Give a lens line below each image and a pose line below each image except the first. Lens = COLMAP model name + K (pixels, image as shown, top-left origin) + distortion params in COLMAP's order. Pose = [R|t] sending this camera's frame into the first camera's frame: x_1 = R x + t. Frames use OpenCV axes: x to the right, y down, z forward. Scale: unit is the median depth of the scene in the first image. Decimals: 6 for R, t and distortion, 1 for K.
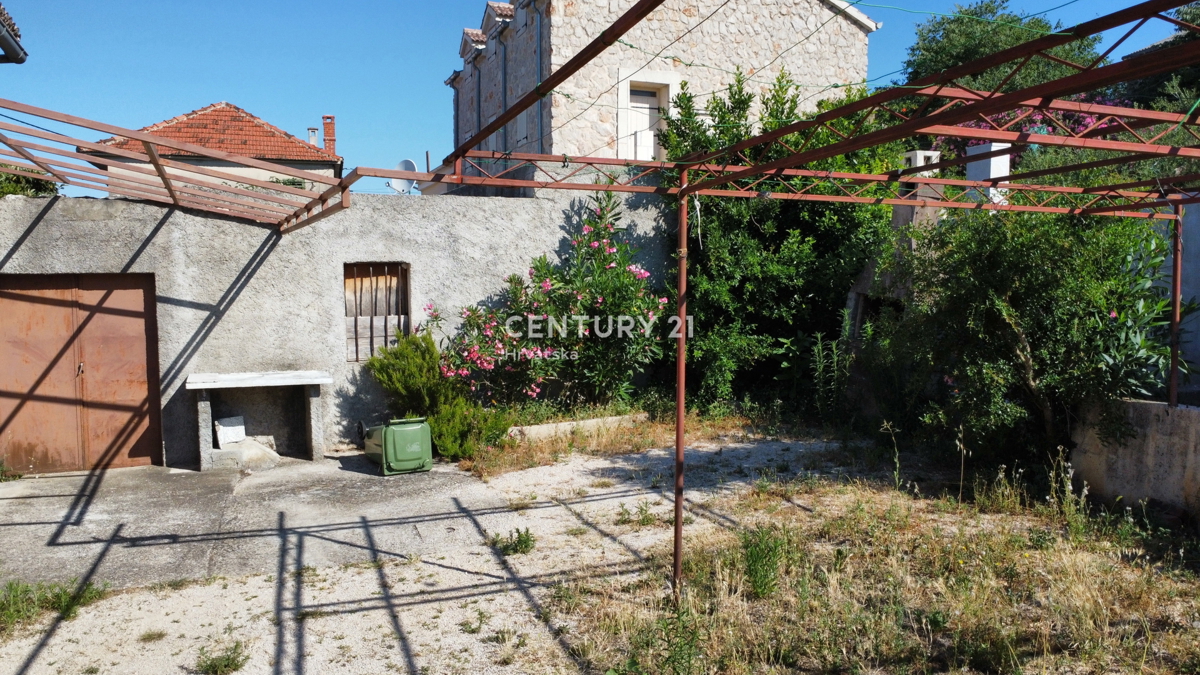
lens RADIAL K [[904.2, 0, 599.2], [0, 904.2, 335.5], [0, 0, 1]] dist [-0.004391, 0.003337]
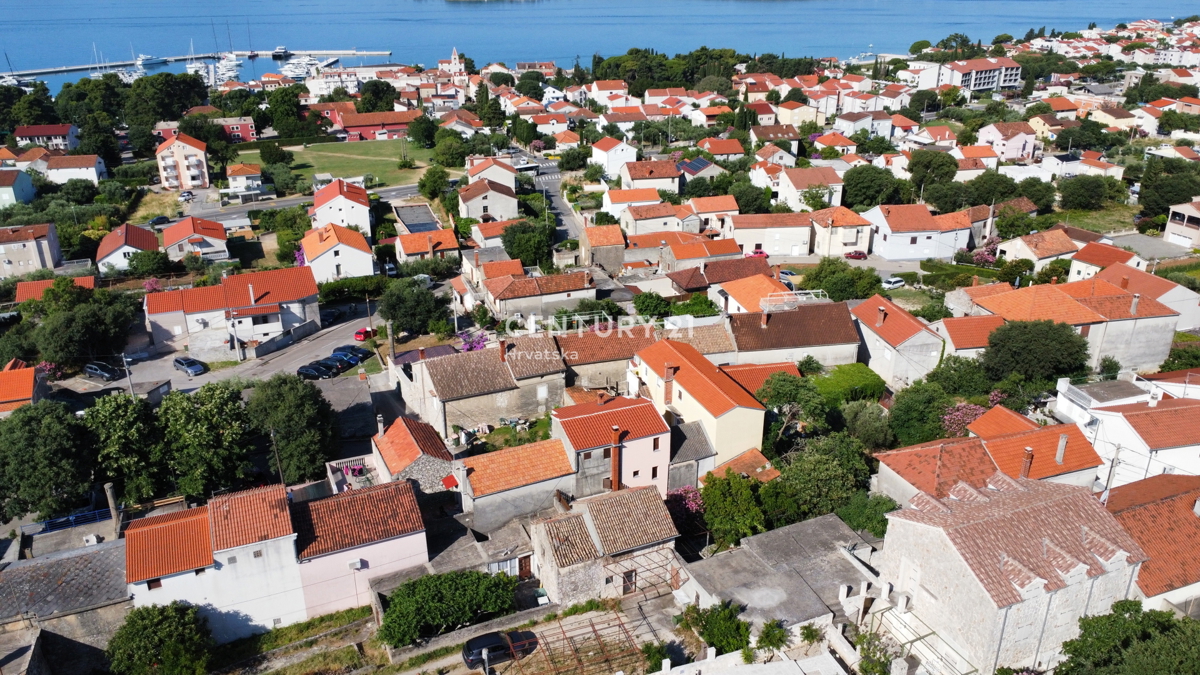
lens RADIAL K [[904.2, 0, 597.7], [0, 904.2, 335.1], [0, 0, 1]] dist [-0.004391, 0.003337]
pose [[0.020068, 0.391032, -0.920158, 4.848732], [-0.058146, 0.919242, 0.389375, -4.161549], [0.998106, 0.045689, 0.041184, 0.032361]]
